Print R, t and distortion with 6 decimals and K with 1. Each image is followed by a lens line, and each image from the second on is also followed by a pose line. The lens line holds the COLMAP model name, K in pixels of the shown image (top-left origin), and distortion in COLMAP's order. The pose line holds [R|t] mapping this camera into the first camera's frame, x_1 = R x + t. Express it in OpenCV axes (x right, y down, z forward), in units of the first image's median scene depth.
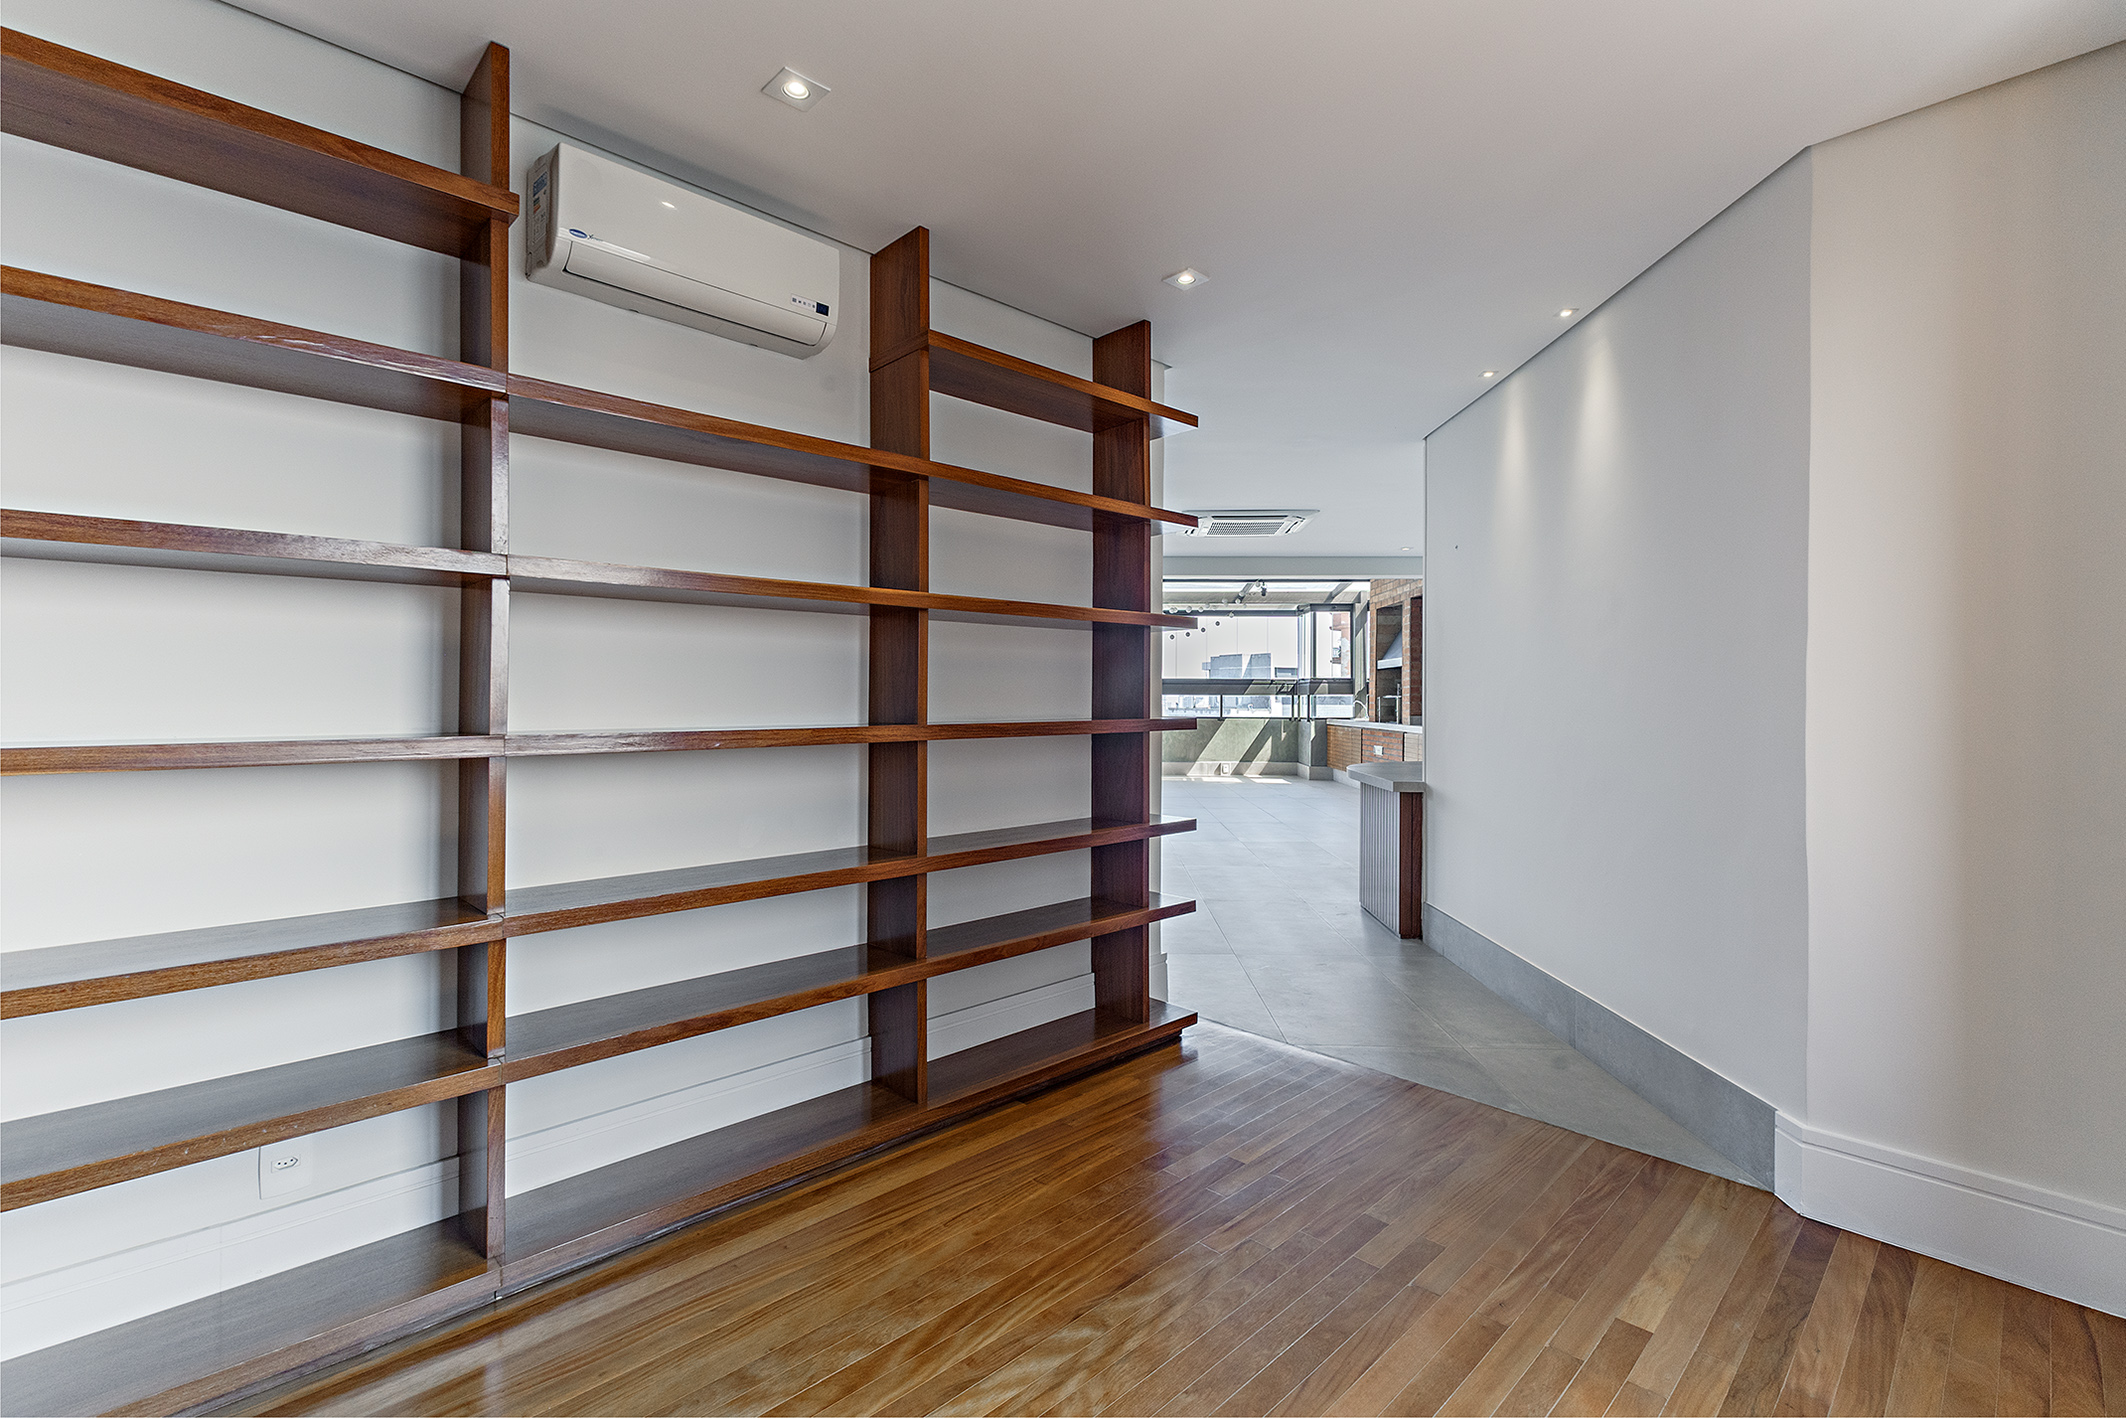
lens RADIAL K [[903.6, 0, 1055.5], [0, 903.6, 701.0], [0, 0, 1]] dist [0.002060, 0.000002]
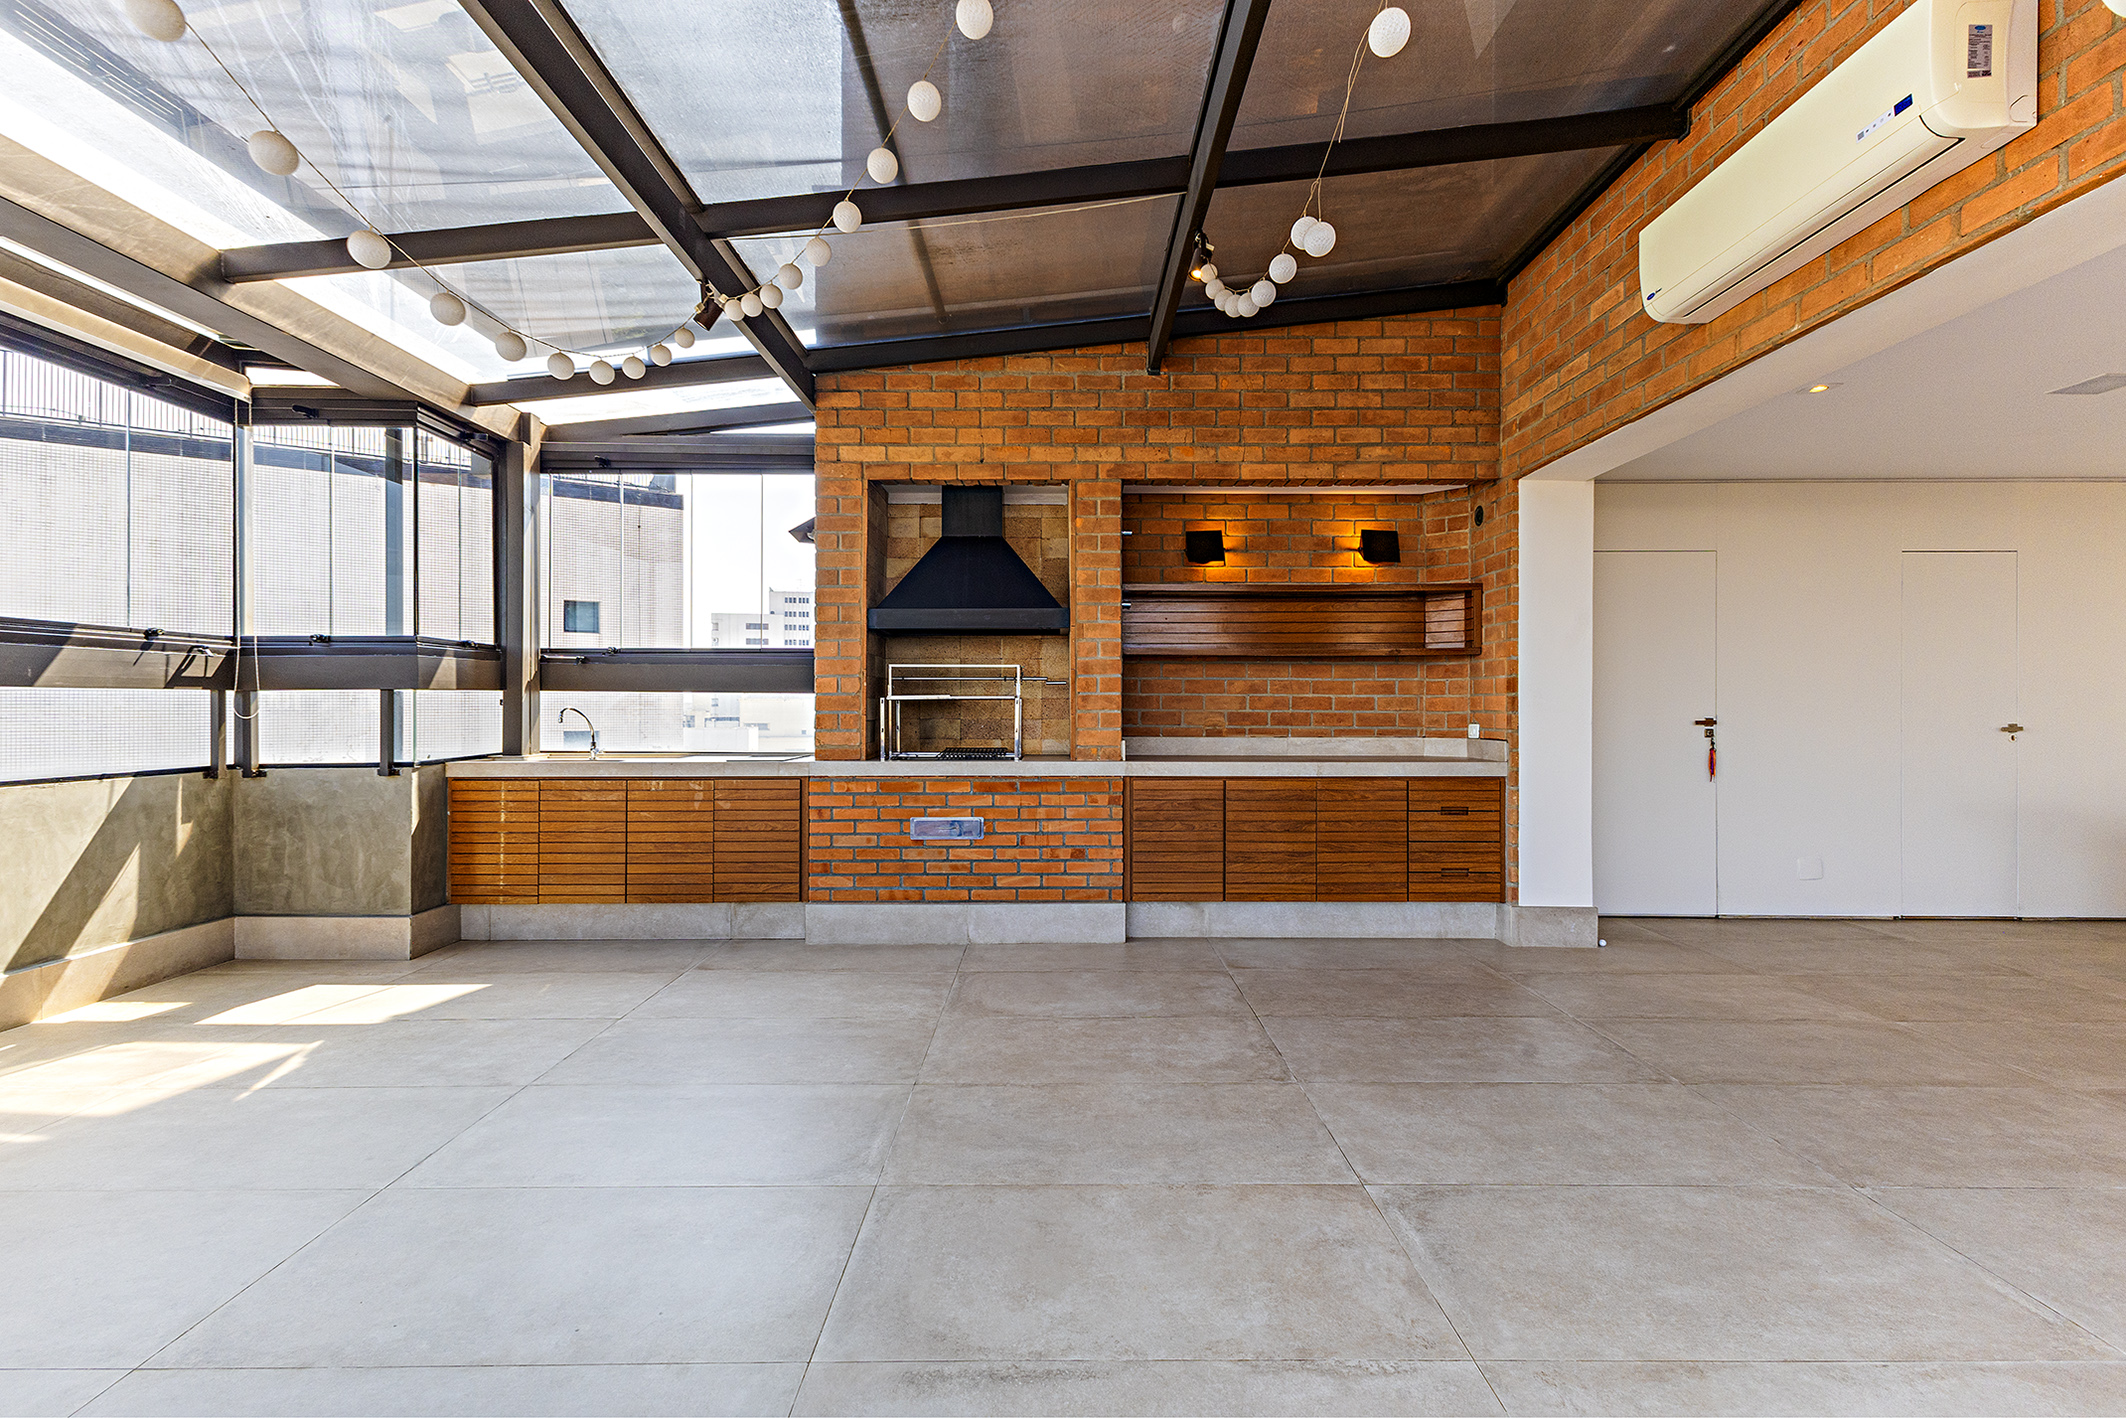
lens RADIAL K [[903.6, 0, 1055.5], [0, 903.6, 701.0], [0, 0, 1]] dist [0.002060, 0.000002]
pose [[-0.035976, -0.007689, 0.999323, -0.040084], [0.000802, 0.999970, 0.007722, -0.004996], [-0.999352, 0.001079, -0.035969, 0.740823]]
